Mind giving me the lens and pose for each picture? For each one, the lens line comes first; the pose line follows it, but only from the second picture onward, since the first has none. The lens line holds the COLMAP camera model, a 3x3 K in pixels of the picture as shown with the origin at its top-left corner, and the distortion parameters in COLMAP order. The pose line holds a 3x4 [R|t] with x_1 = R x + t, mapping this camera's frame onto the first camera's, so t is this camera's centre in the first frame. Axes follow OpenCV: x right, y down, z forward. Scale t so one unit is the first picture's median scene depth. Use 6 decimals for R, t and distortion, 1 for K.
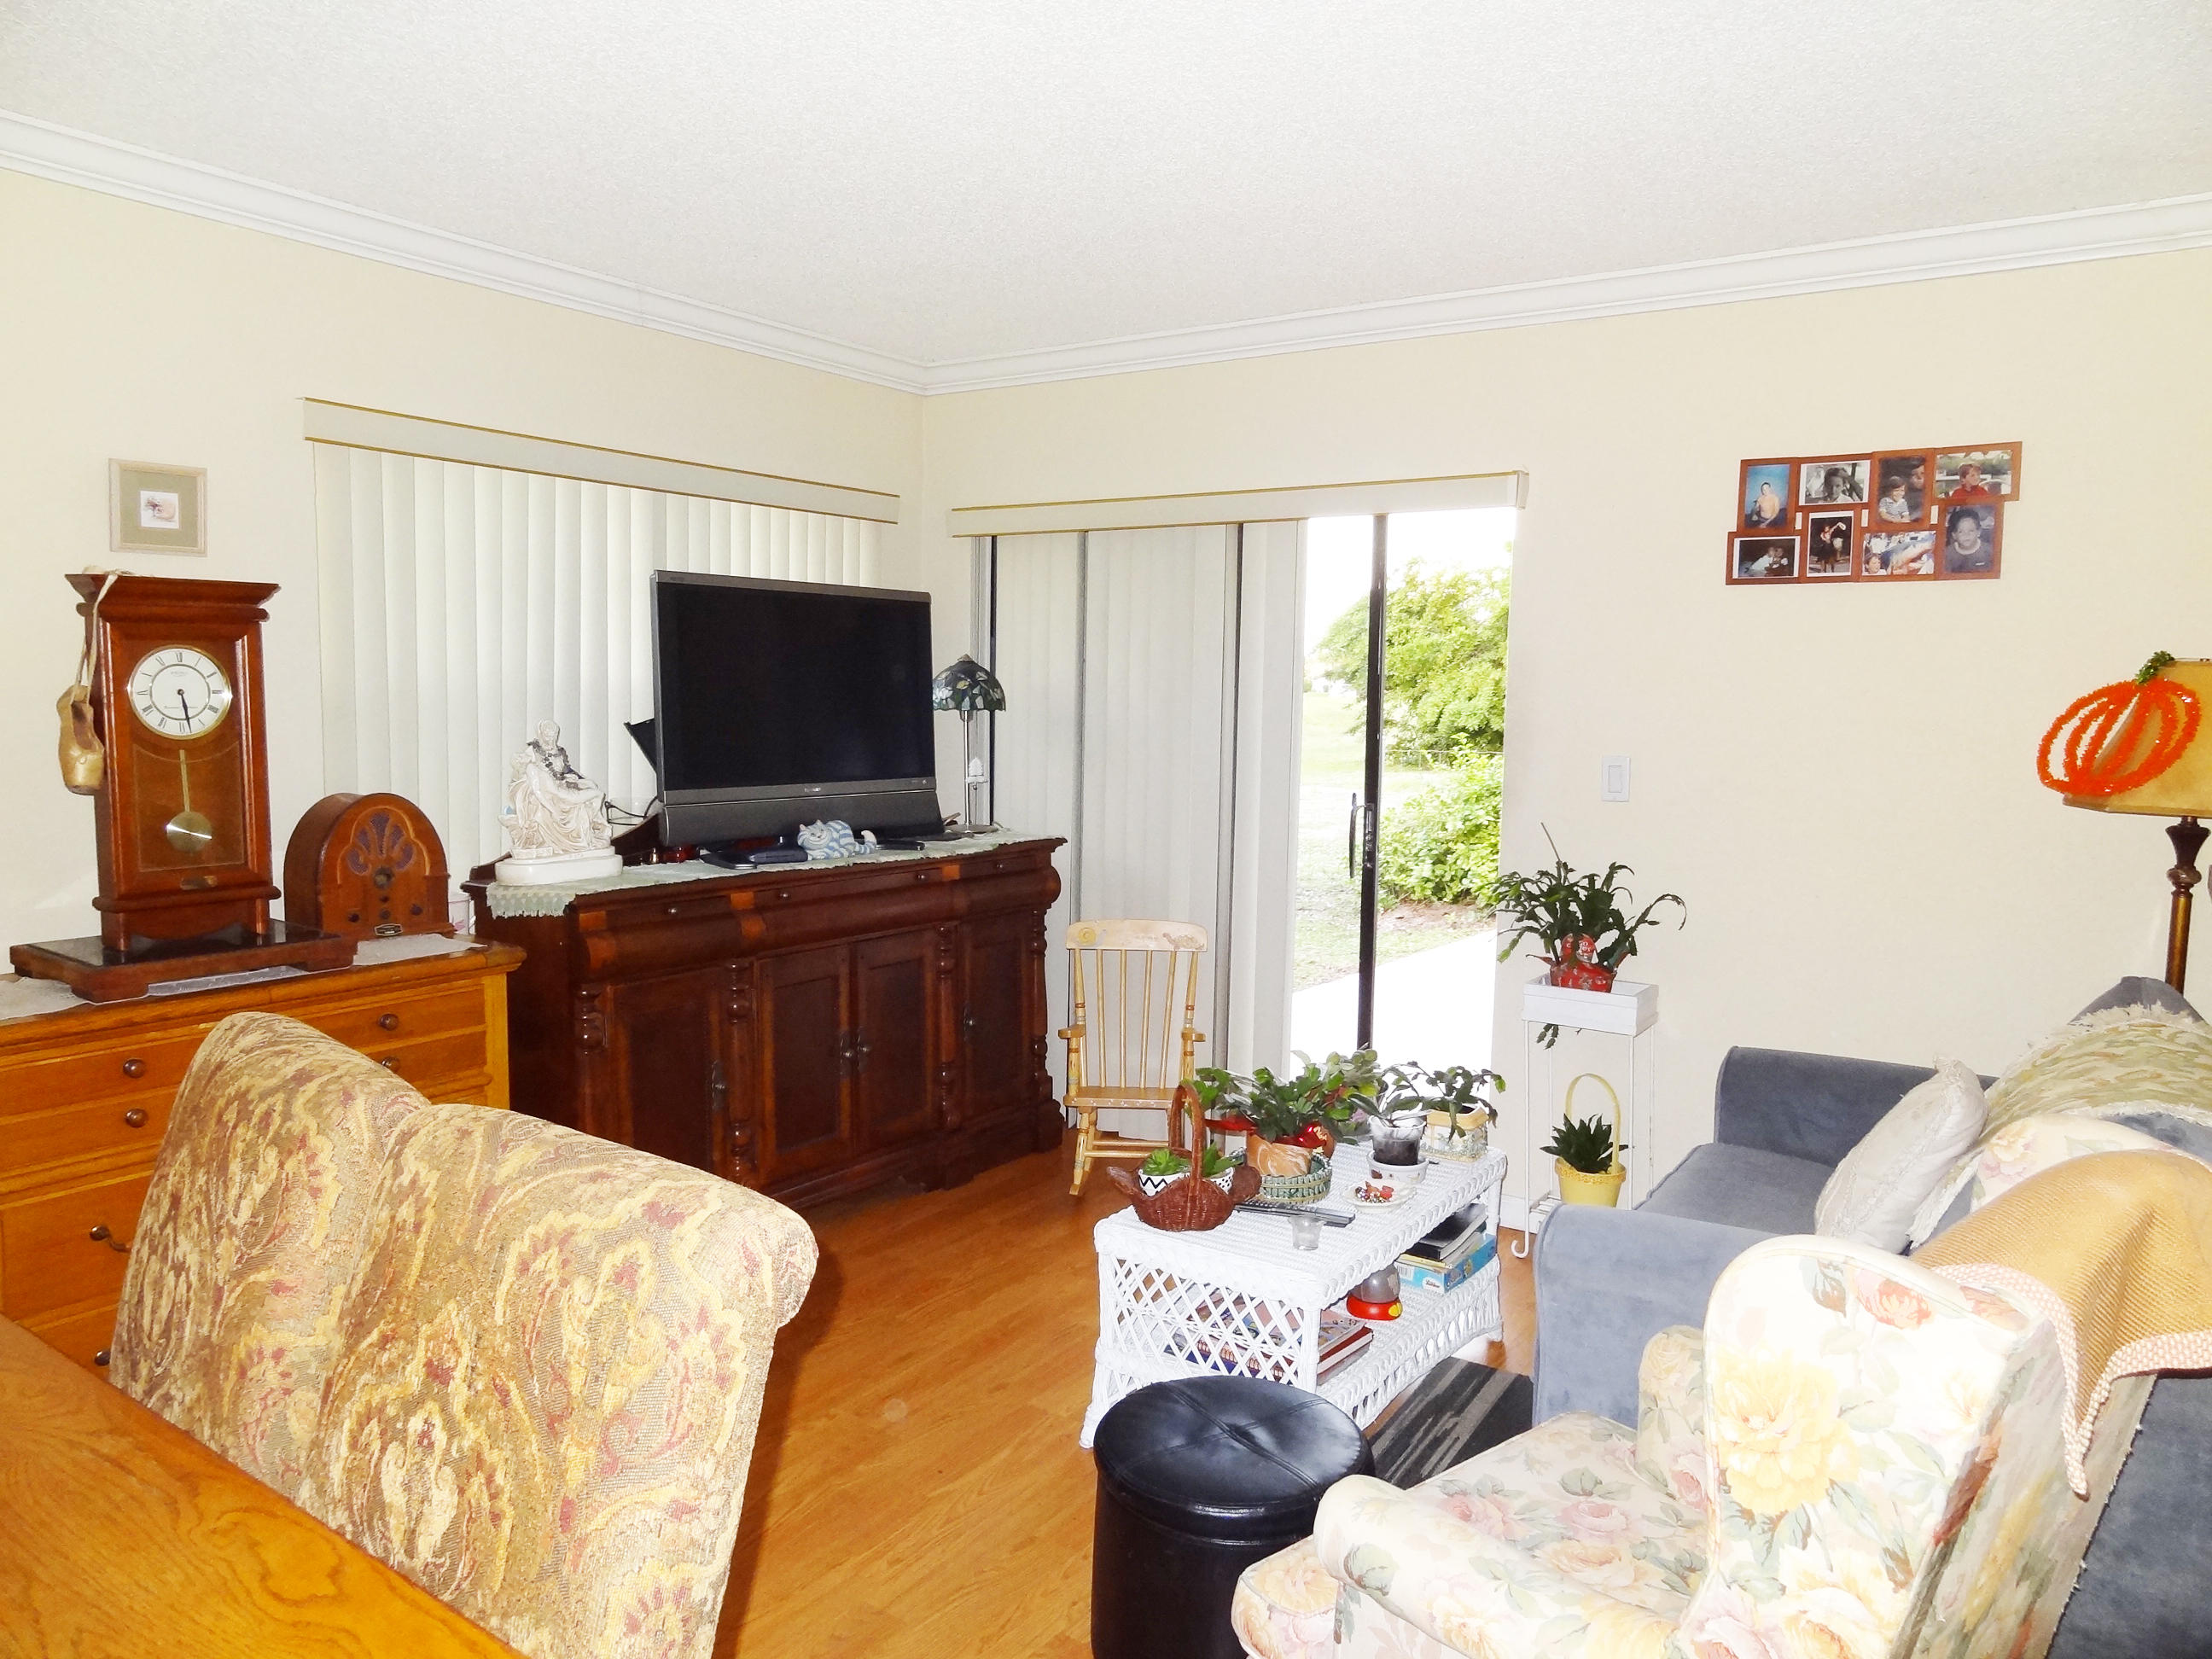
lens RADIAL K [[1548.6, 0, 1106.0], [0, 1548.6, 829.5], [0, 0, 1]] dist [-0.000707, 0.003454]
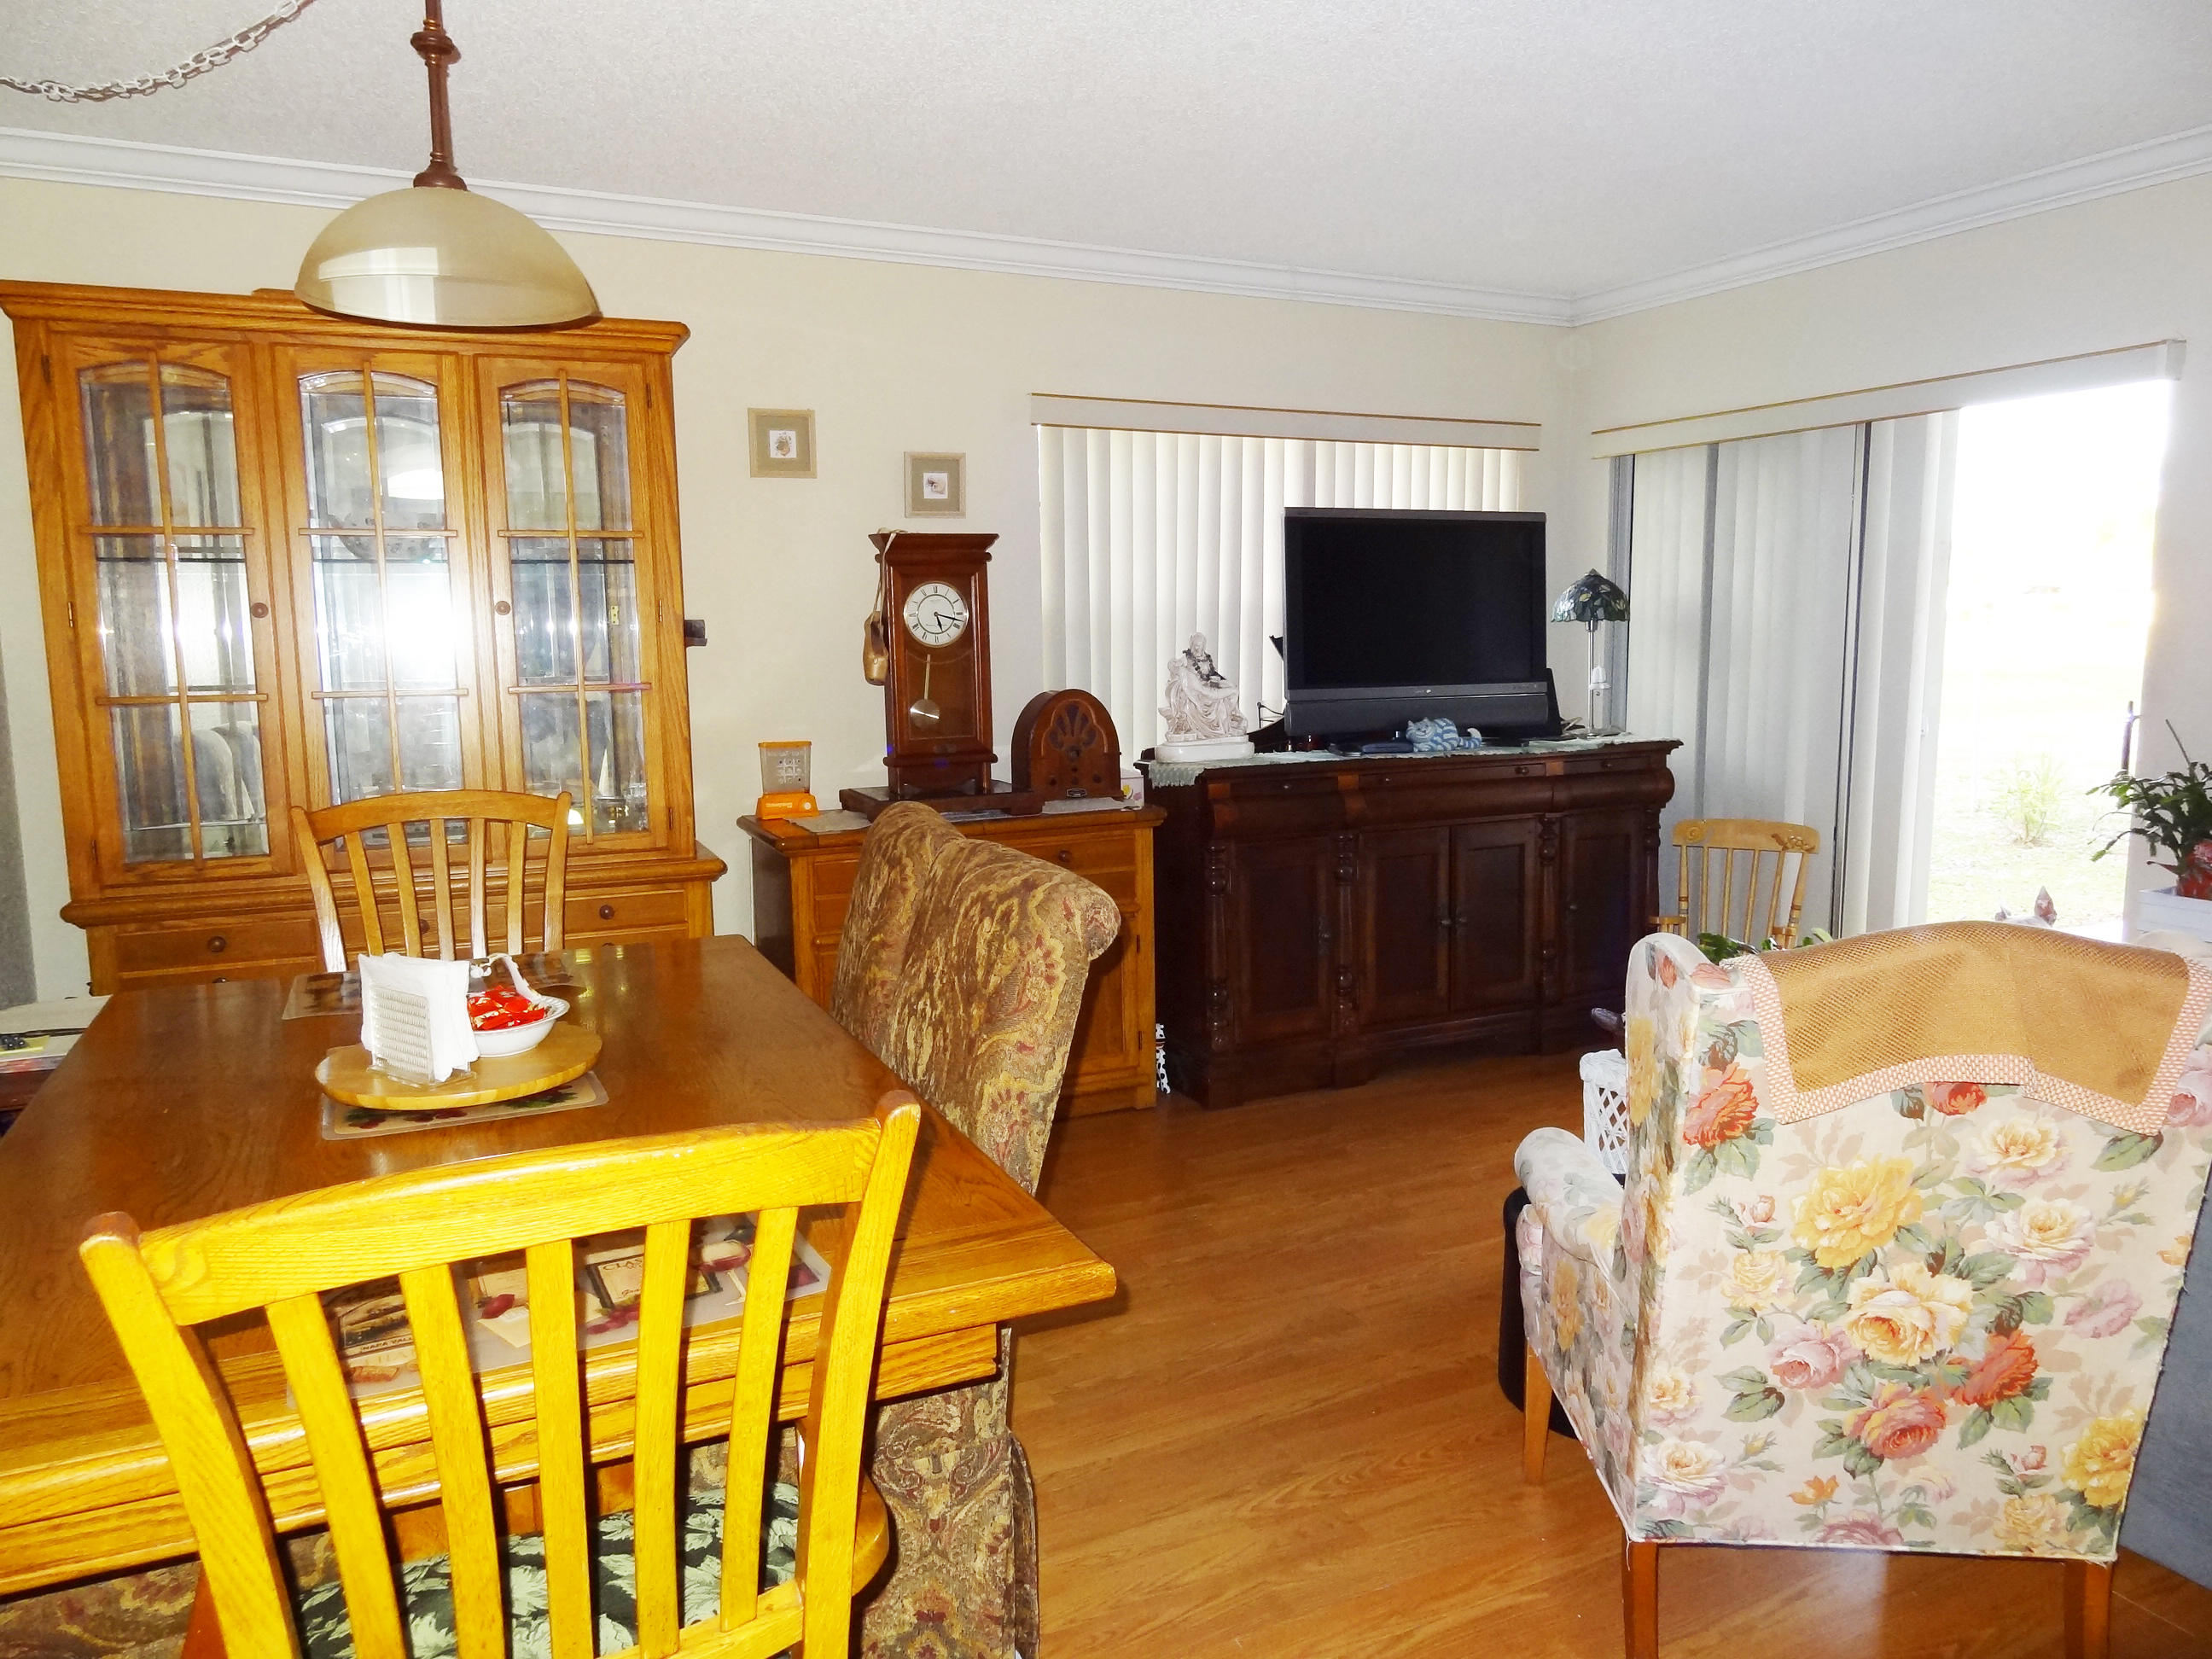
lens RADIAL K [[1548.6, 0, 1106.0], [0, 1548.6, 829.5], [0, 0, 1]] dist [-0.000707, 0.003454]
pose [[0.872955, 0.037527, -0.486355, 0.200015], [-0.018788, 0.998883, 0.043352, 0.037358], [0.487439, -0.028706, 0.872685, -0.143048]]
